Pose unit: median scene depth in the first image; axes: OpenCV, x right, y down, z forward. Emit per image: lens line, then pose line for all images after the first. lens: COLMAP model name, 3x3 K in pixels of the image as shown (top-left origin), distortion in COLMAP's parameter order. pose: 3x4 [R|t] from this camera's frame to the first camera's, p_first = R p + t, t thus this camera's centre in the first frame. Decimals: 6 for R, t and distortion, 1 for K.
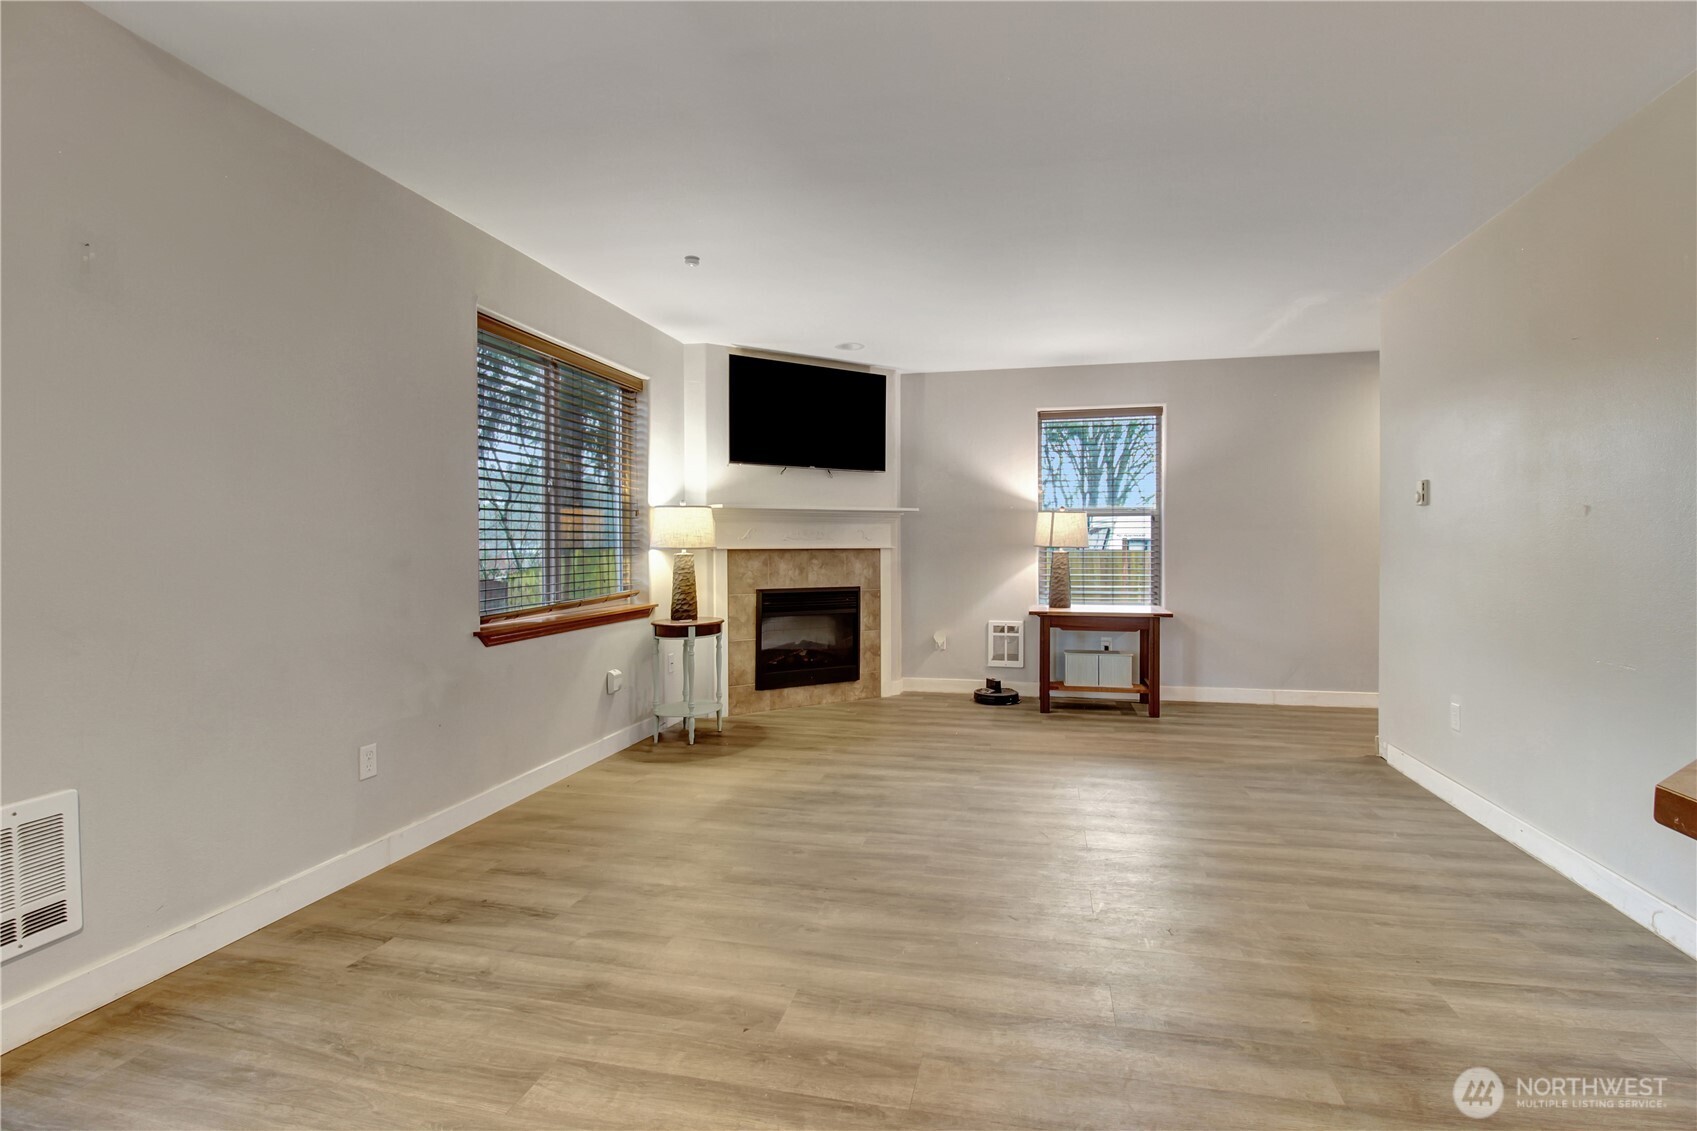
lens RADIAL K [[812.9, 0, 876.9], [0, 812.9, 551.8], [0, 0, 1]] dist [0.003596, -0.013352]
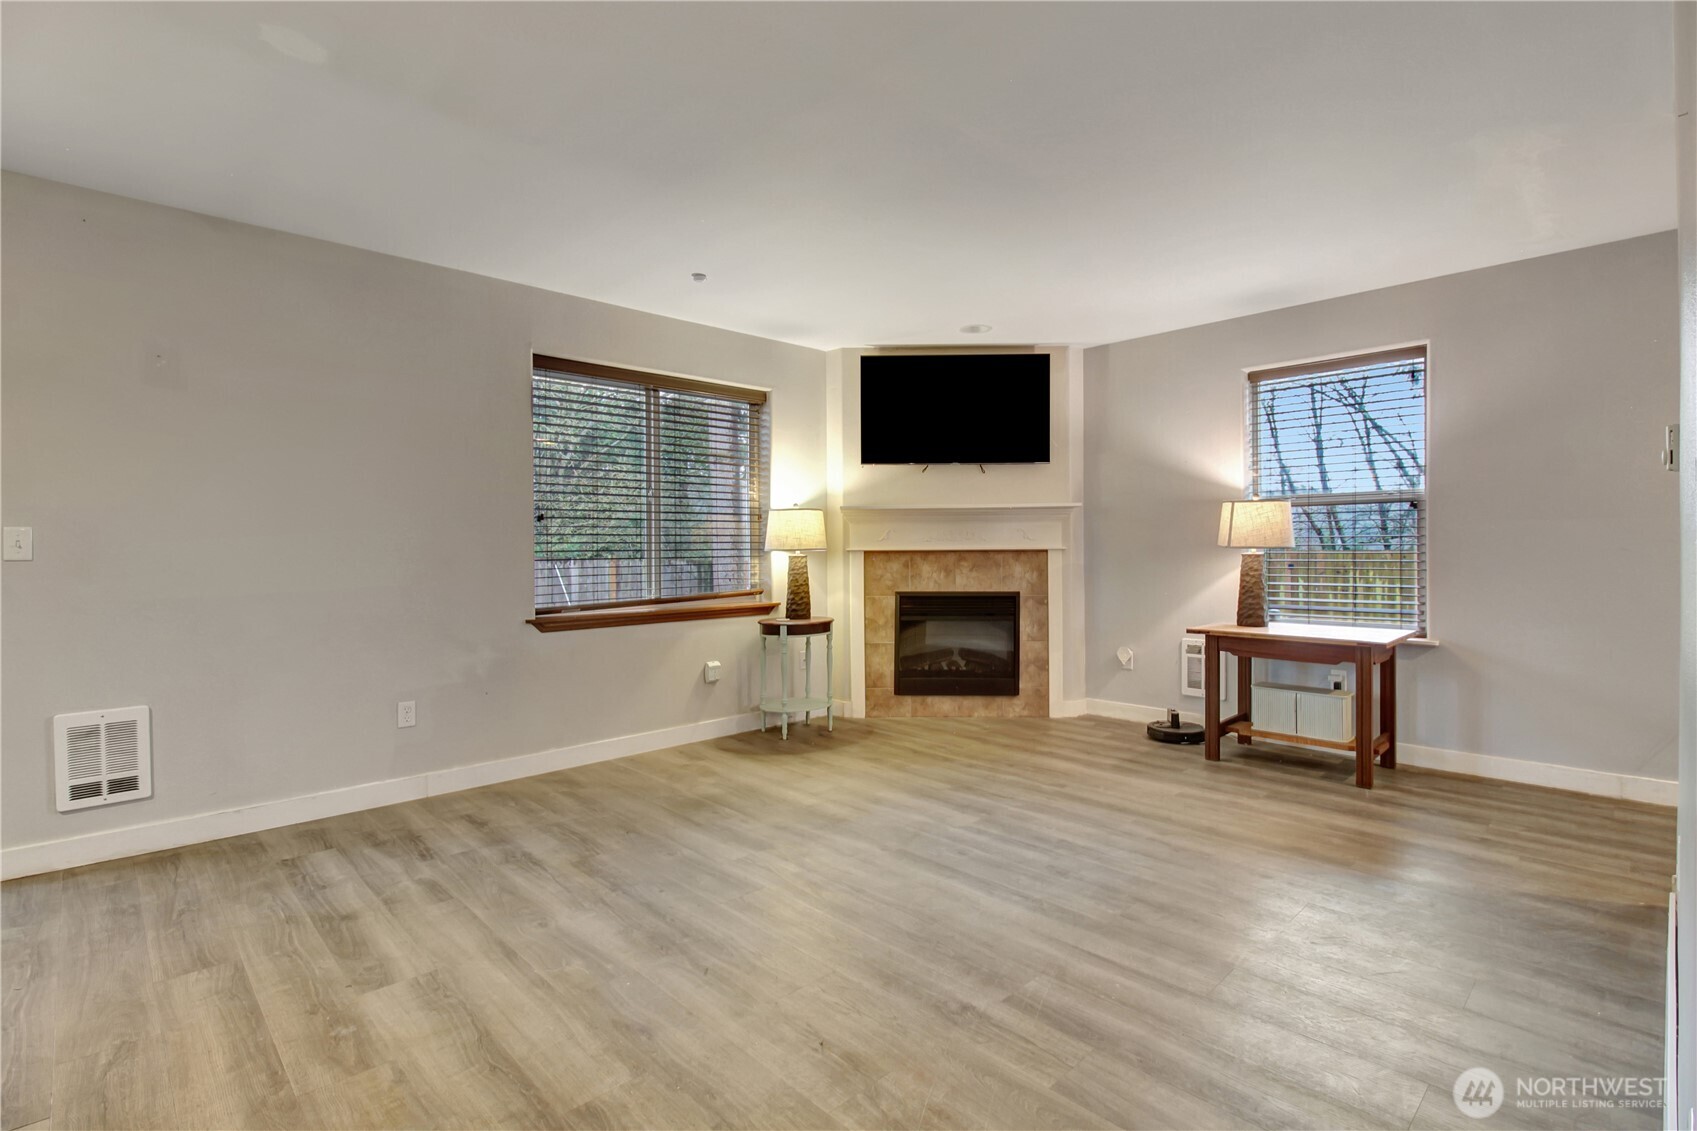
lens RADIAL K [[812.9, 0, 866.8], [0, 812.9, 547.2], [0, 0, 1]] dist [0.003596, -0.013352]
pose [[0.829872, -0.003554, -0.557943, 0.424304], [-0.000043, 0.999979, -0.006433, -0.001239], [0.557954, 0.005362, 0.829854, 0.193757]]
